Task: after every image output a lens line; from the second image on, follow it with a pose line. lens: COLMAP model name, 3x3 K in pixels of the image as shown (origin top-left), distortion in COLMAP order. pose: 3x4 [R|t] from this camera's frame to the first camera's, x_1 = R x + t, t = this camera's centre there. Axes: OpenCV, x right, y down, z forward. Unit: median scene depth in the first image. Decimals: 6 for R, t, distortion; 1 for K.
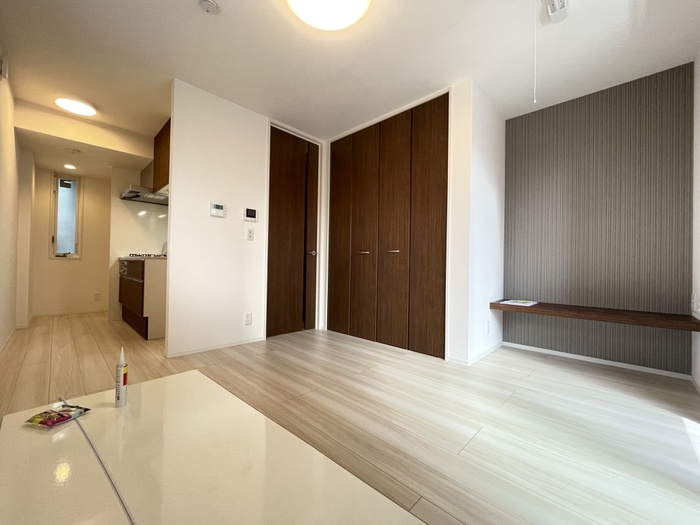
lens RADIAL K [[282.7, 0, 350.0], [0, 282.7, 262.5], [0, 0, 1]] dist [-0.002259, -0.000176]
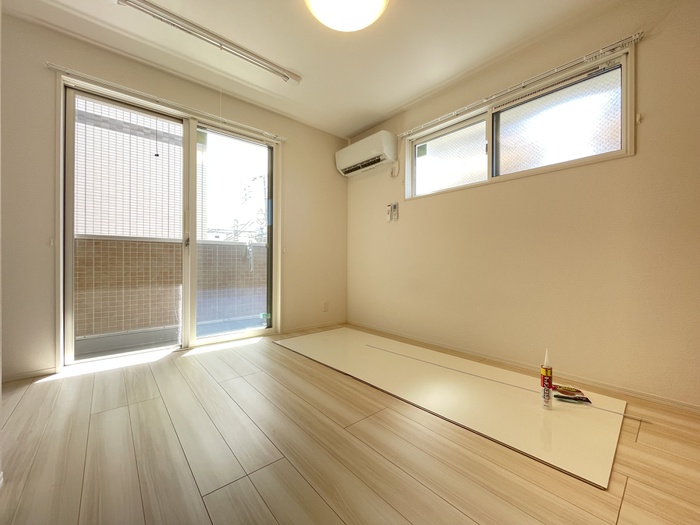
lens RADIAL K [[282.7, 0, 350.0], [0, 282.7, 262.5], [0, 0, 1]] dist [-0.002259, -0.000176]
pose [[-0.995168, -0.023302, 0.095377, -0.148964], [-0.023602, 0.999719, -0.002018, 0.017200], [-0.095303, -0.004259, -0.995439, 1.407345]]
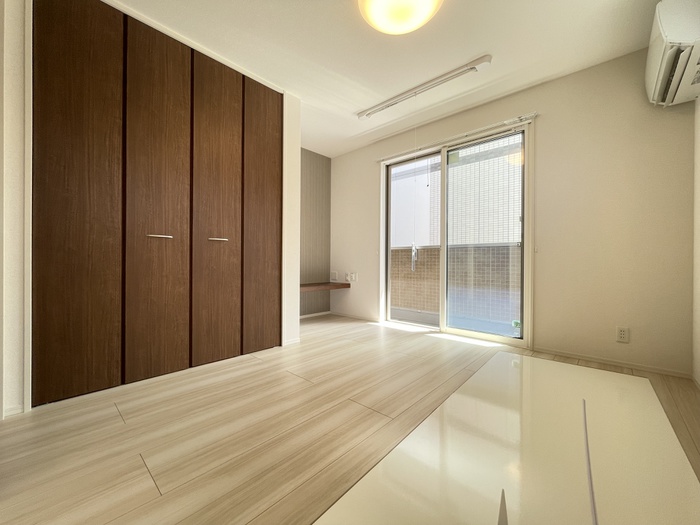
lens RADIAL K [[282.7, 0, 350.0], [0, 282.7, 262.5], [0, 0, 1]] dist [-0.002259, -0.000176]
pose [[-0.018797, -0.018353, 0.999655, -0.796671], [-0.013508, 0.999745, 0.018100, 0.005833], [-0.999732, -0.013163, -0.019041, 0.831655]]
